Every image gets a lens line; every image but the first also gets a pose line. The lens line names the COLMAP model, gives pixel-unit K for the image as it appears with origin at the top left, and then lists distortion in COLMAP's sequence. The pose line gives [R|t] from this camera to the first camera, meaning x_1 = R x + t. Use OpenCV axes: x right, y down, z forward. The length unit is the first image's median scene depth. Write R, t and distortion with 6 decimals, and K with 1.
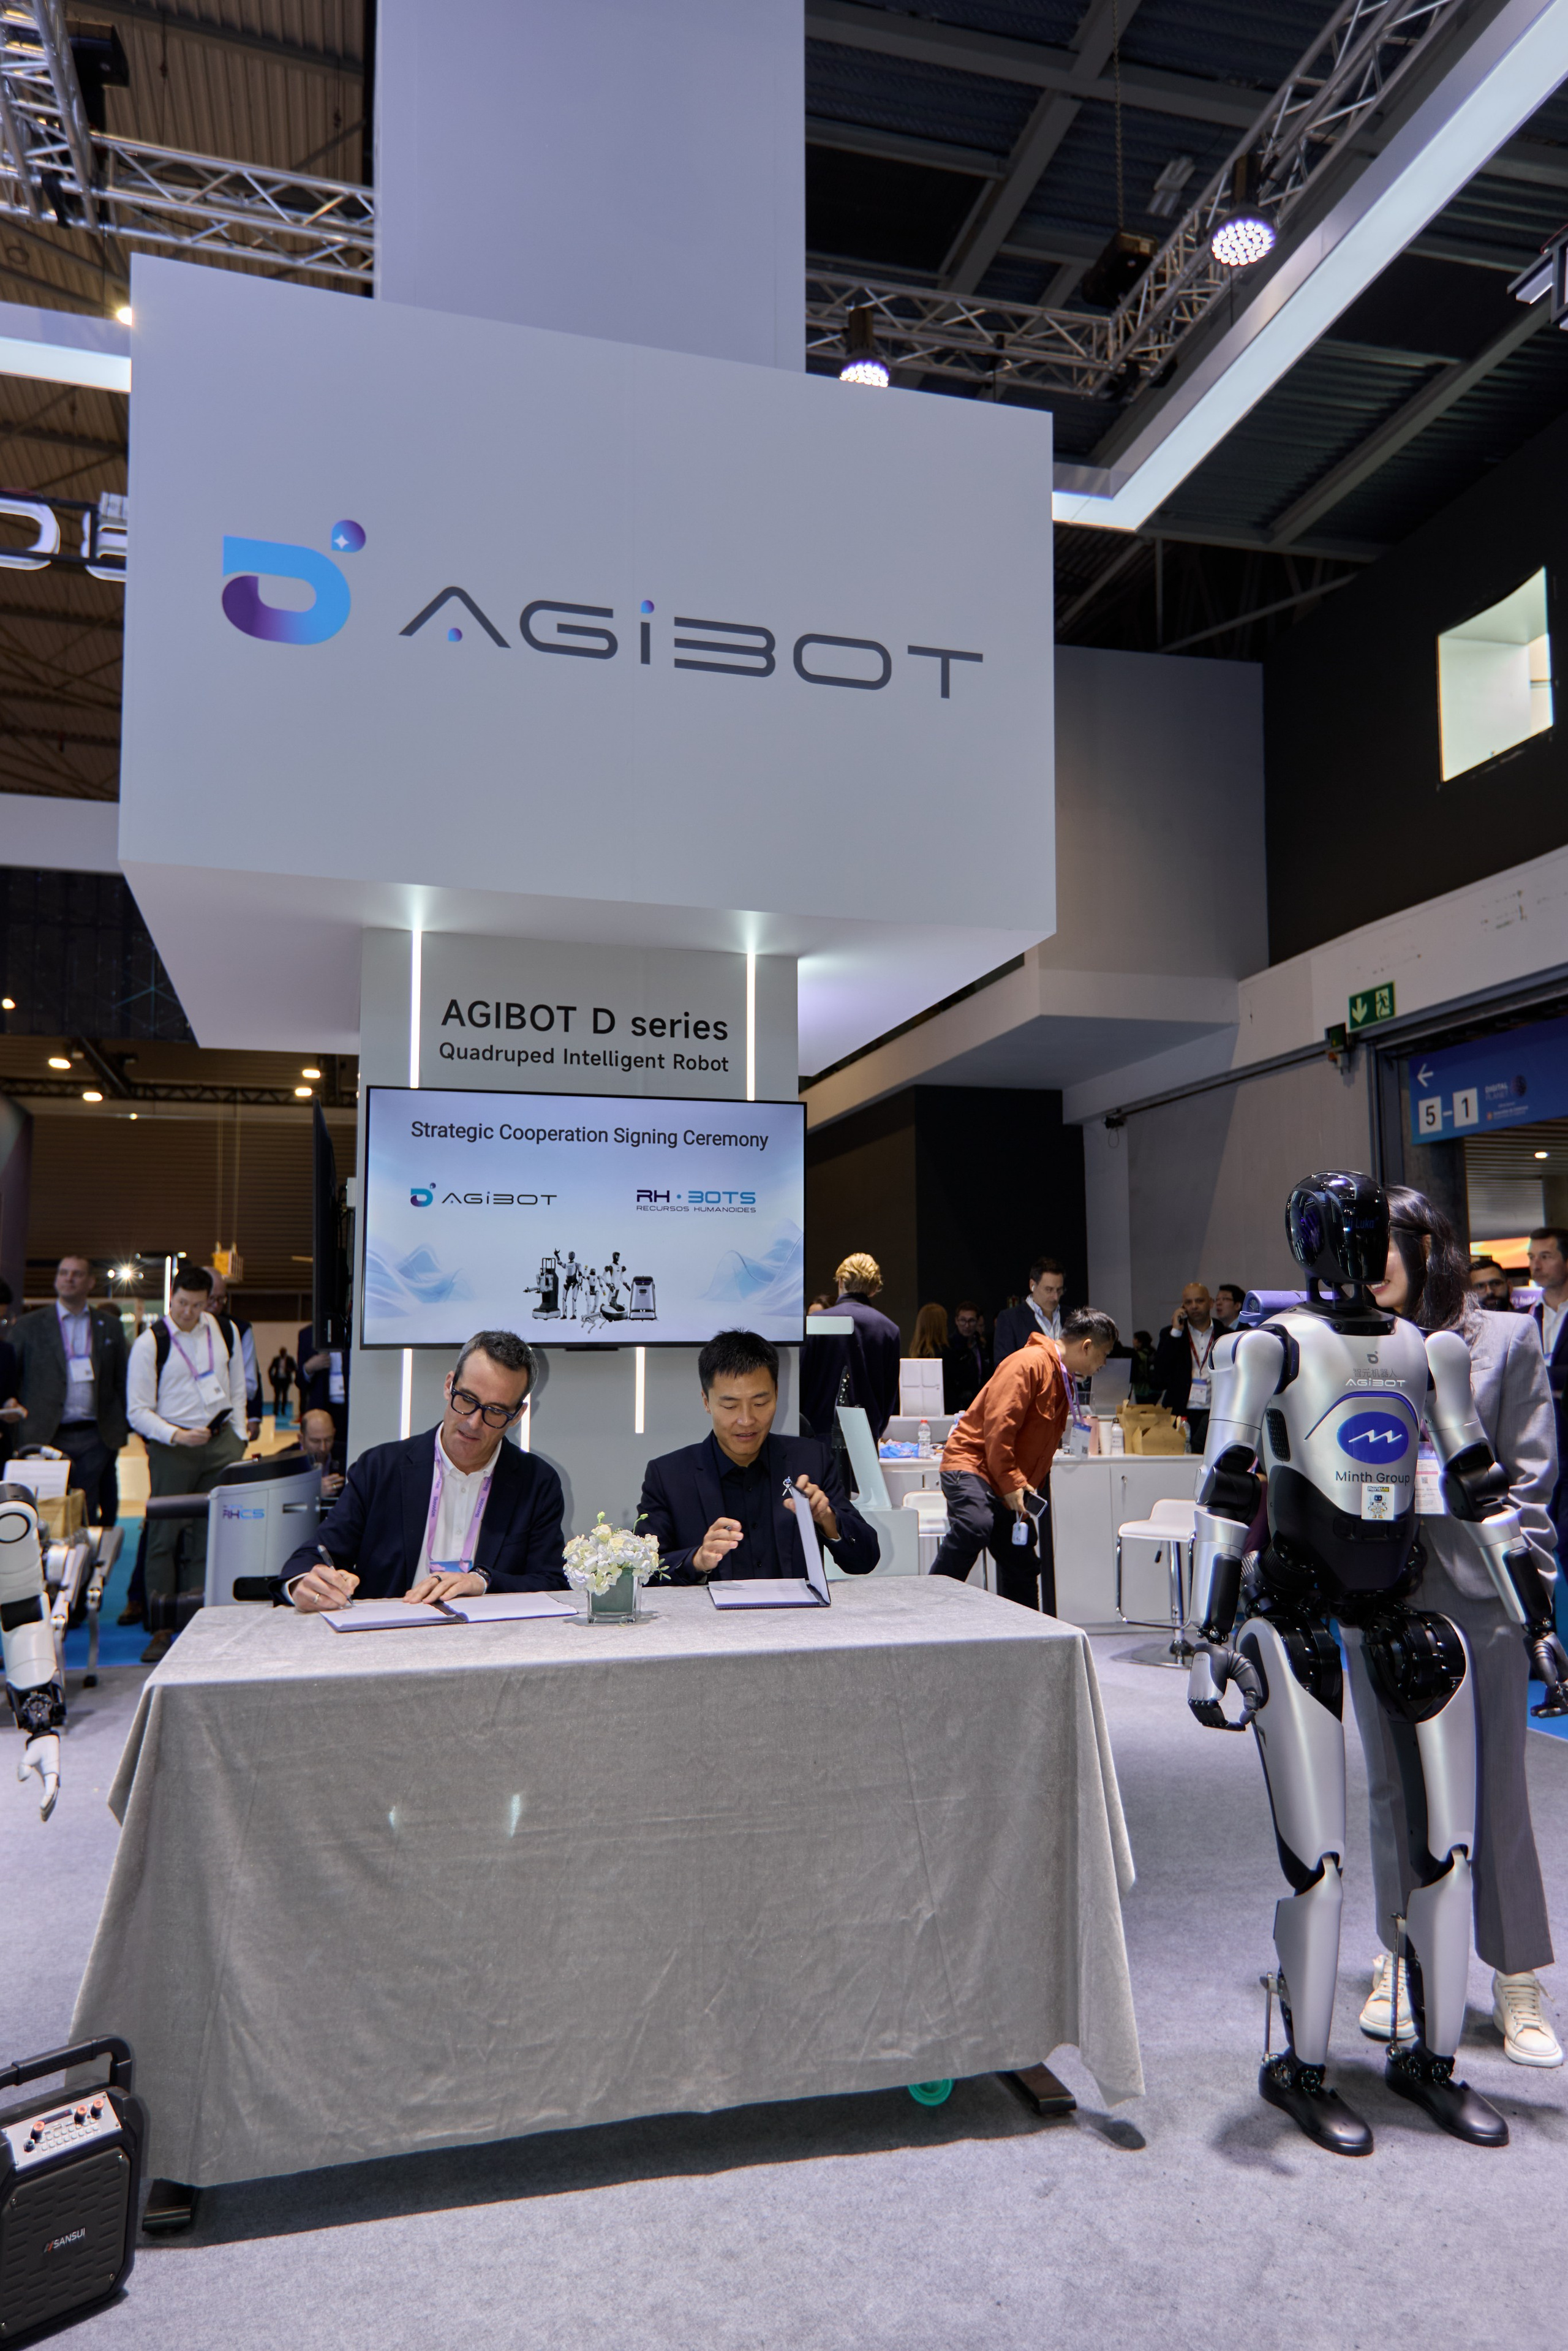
lens RADIAL K [[1648.1, 0, 792.8], [0, 1648.1, 1174.4], [0, 0, 1]] dist [0.088604, -0.011763]
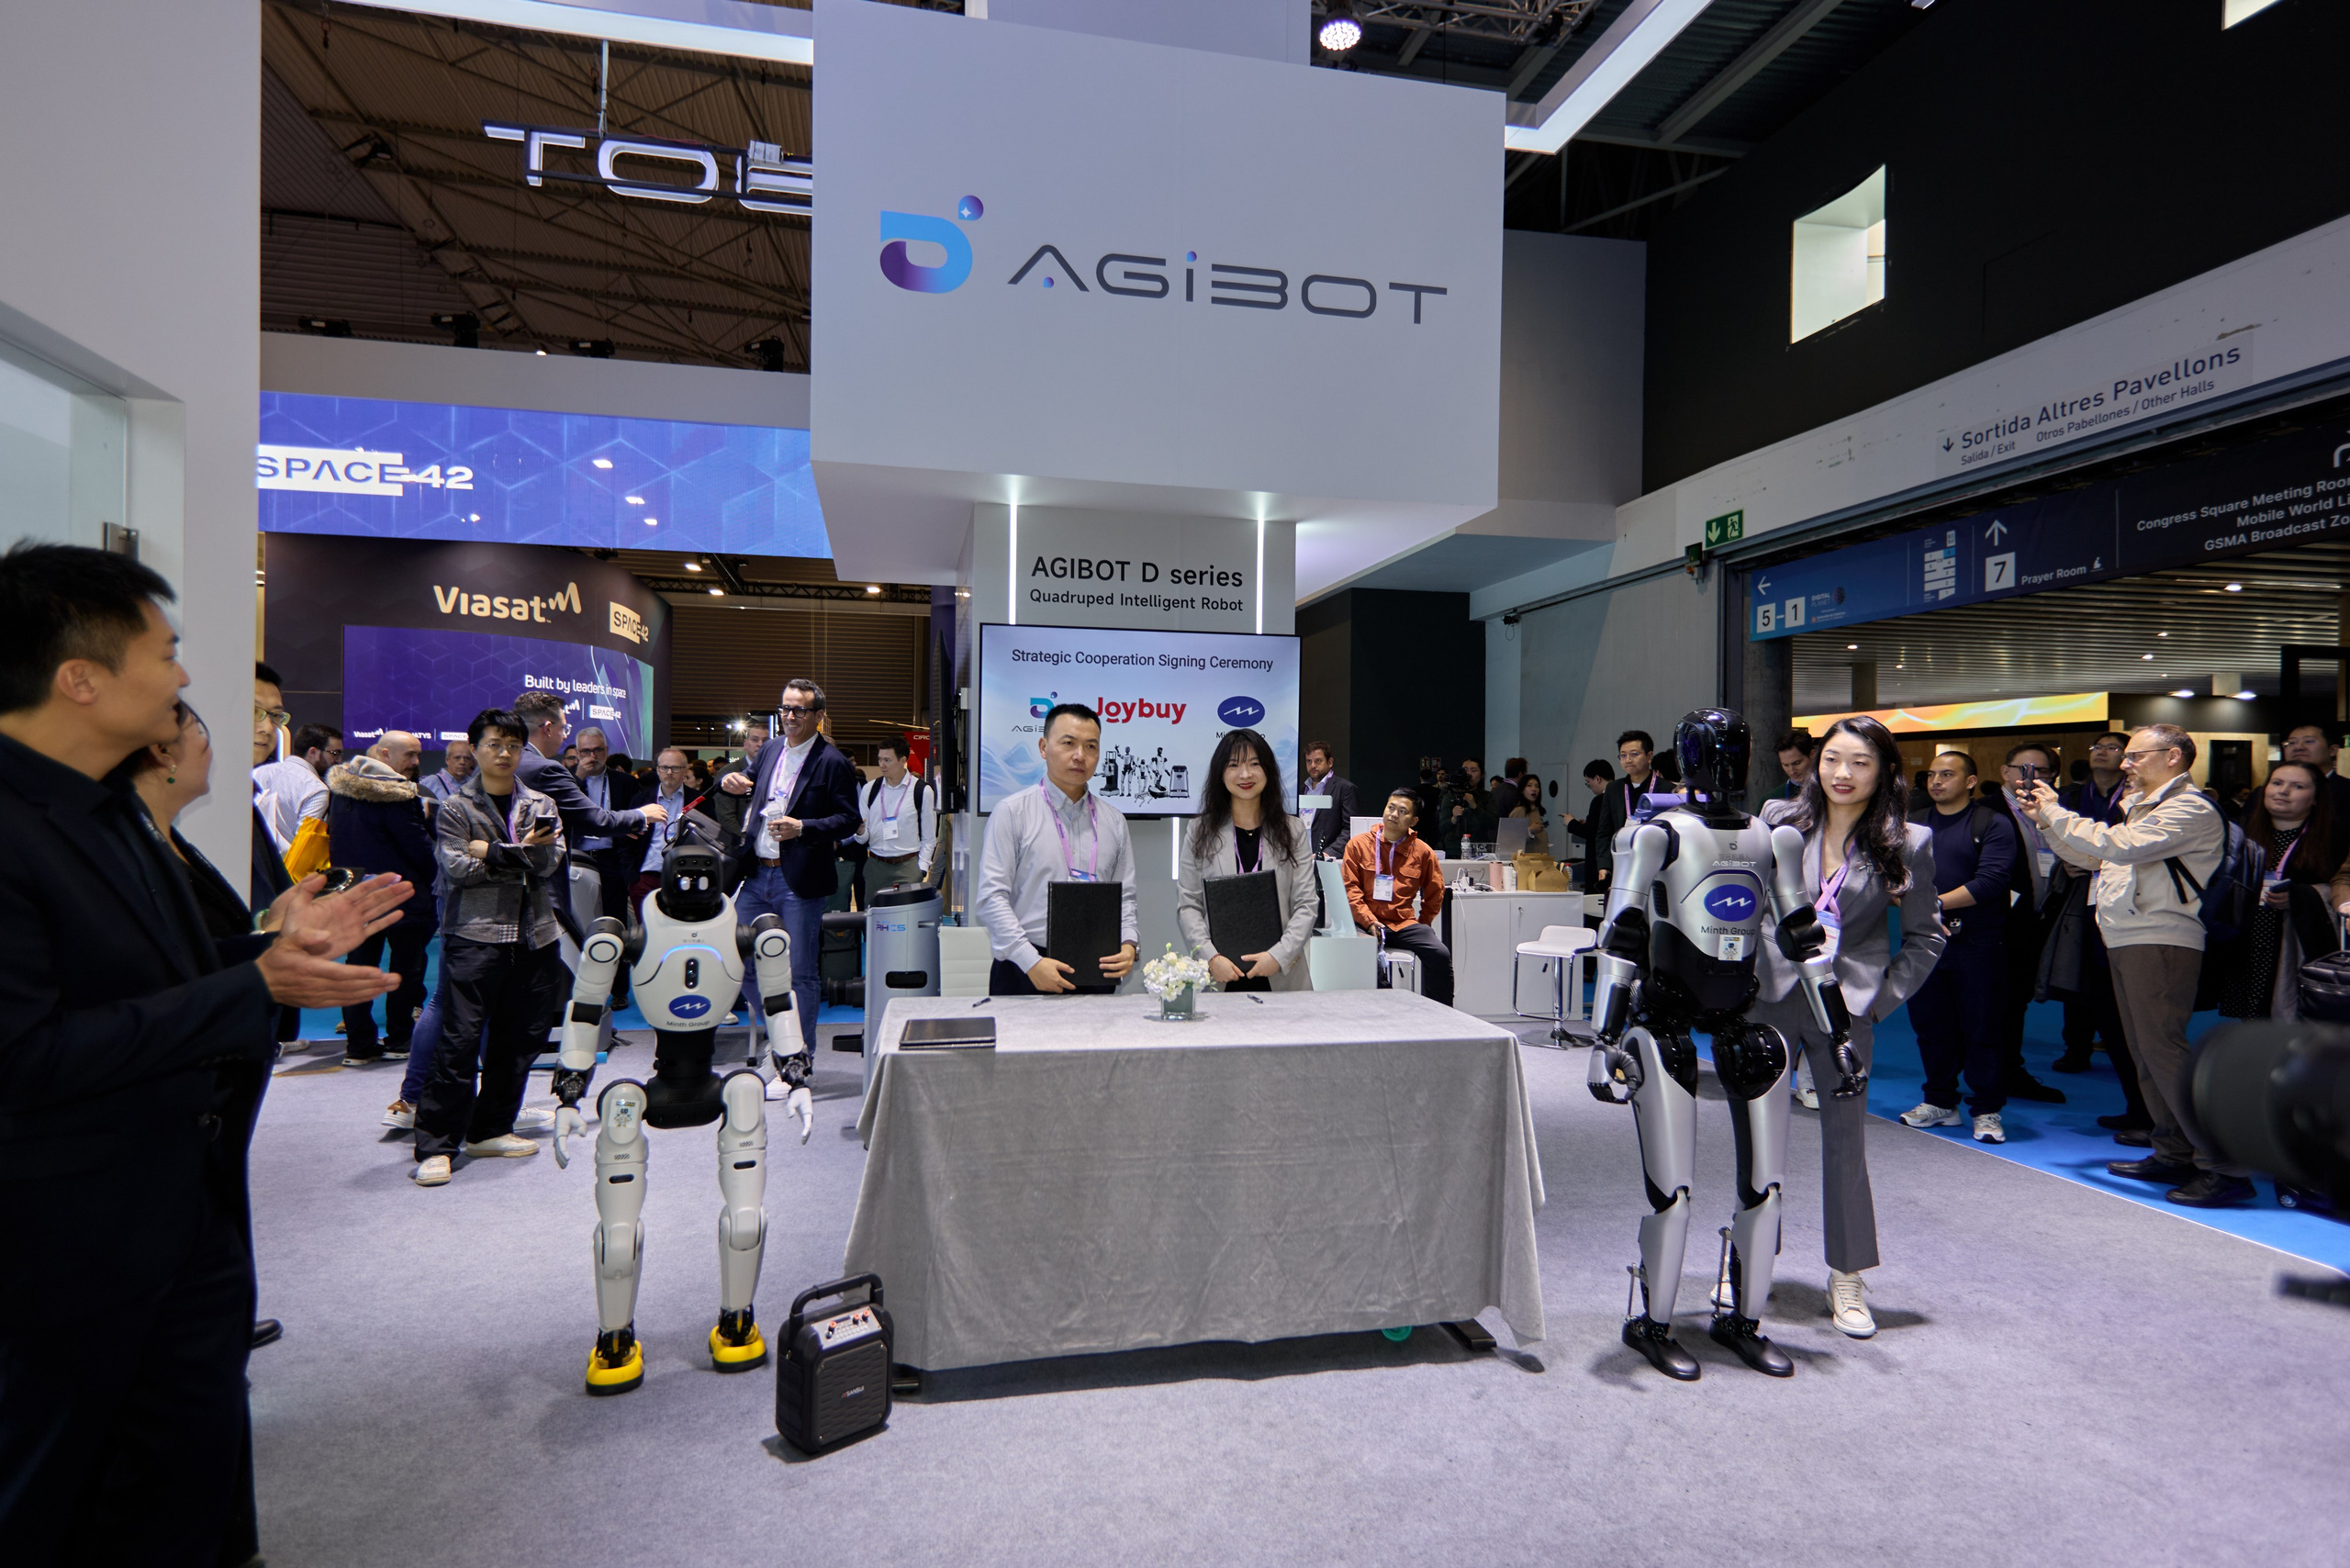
lens RADIAL K [[1306.7, 0, 1181.0], [0, 1306.7, 782.8], [0, 0, 1]] dist [0.040384, -0.010515]
pose [[0.998814, 0.015345, -0.046215, -0.057169], [-0.010645, 0.994902, 0.100282, -0.044634], [0.047518, -0.099671, 0.993885, -0.095927]]
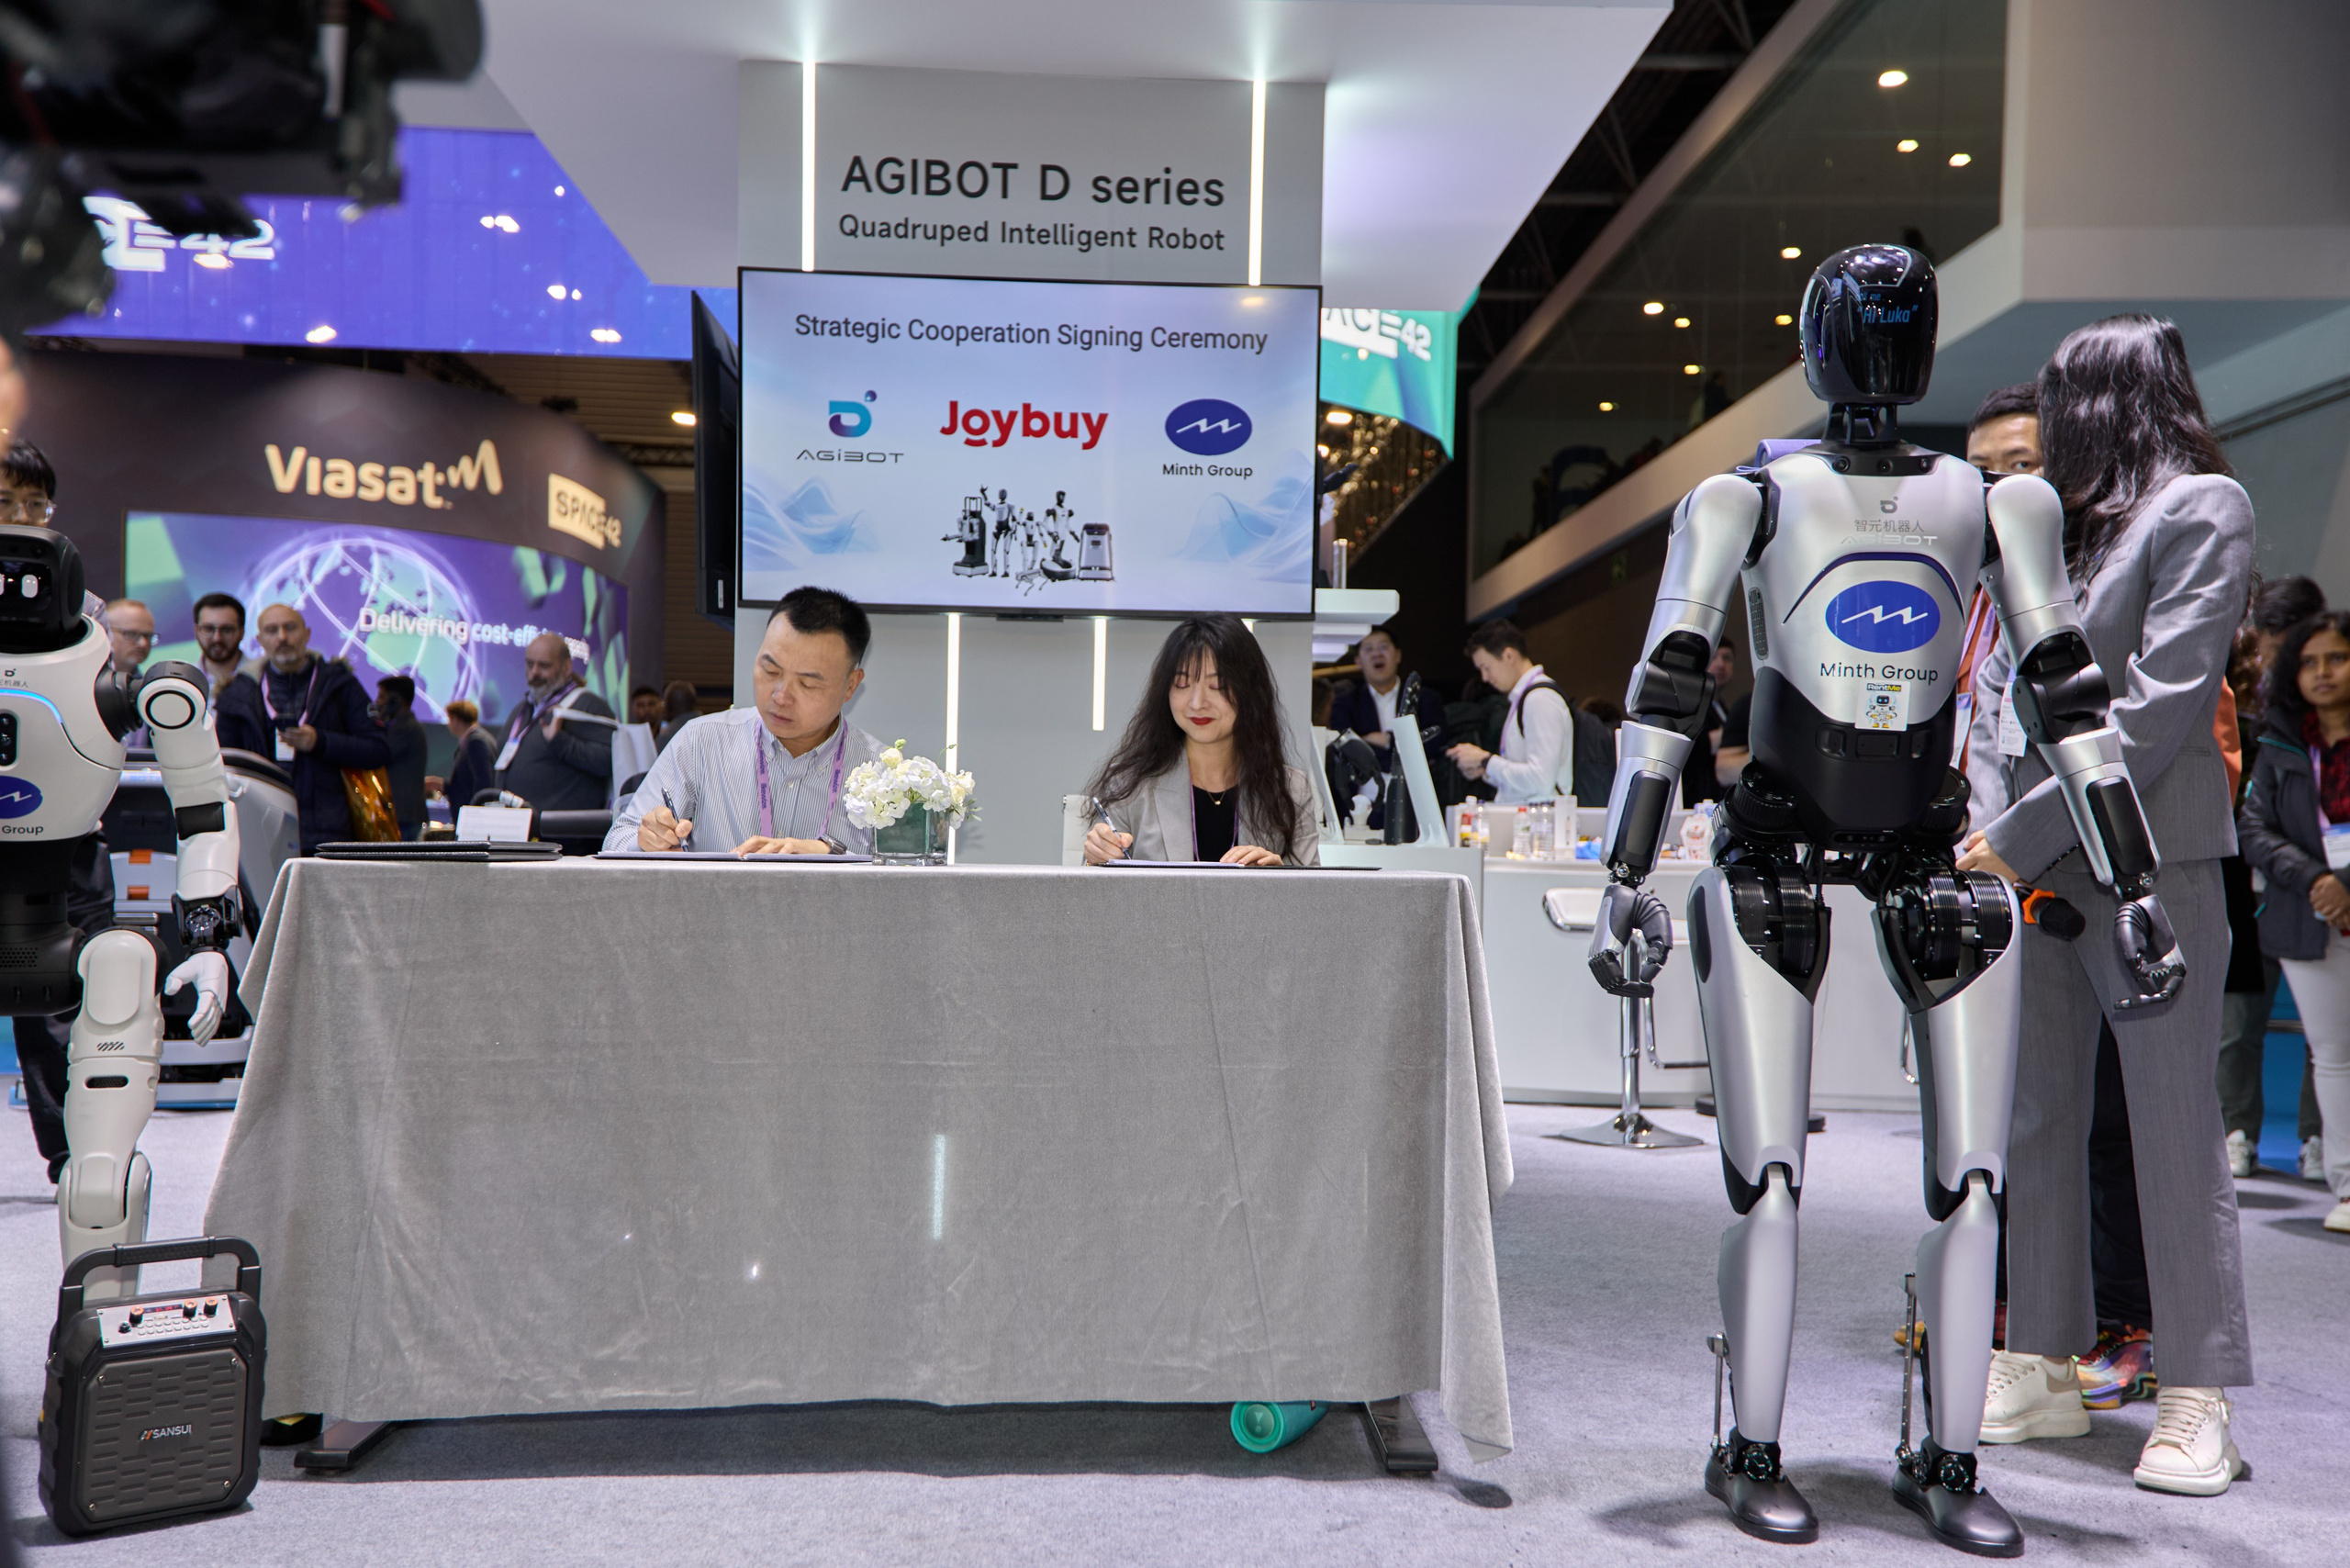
lens RADIAL K [[2224.7, 0, 1198.0], [0, 2224.7, 826.9], [0, 0, 1]] dist [0.194407, 0.000000]
pose [[0.975319, 0.018345, -0.220036, 0.266462], [0.003291, 0.995224, 0.097562, 0.145083], [0.220775, -0.095879, 0.970601, -0.014451]]
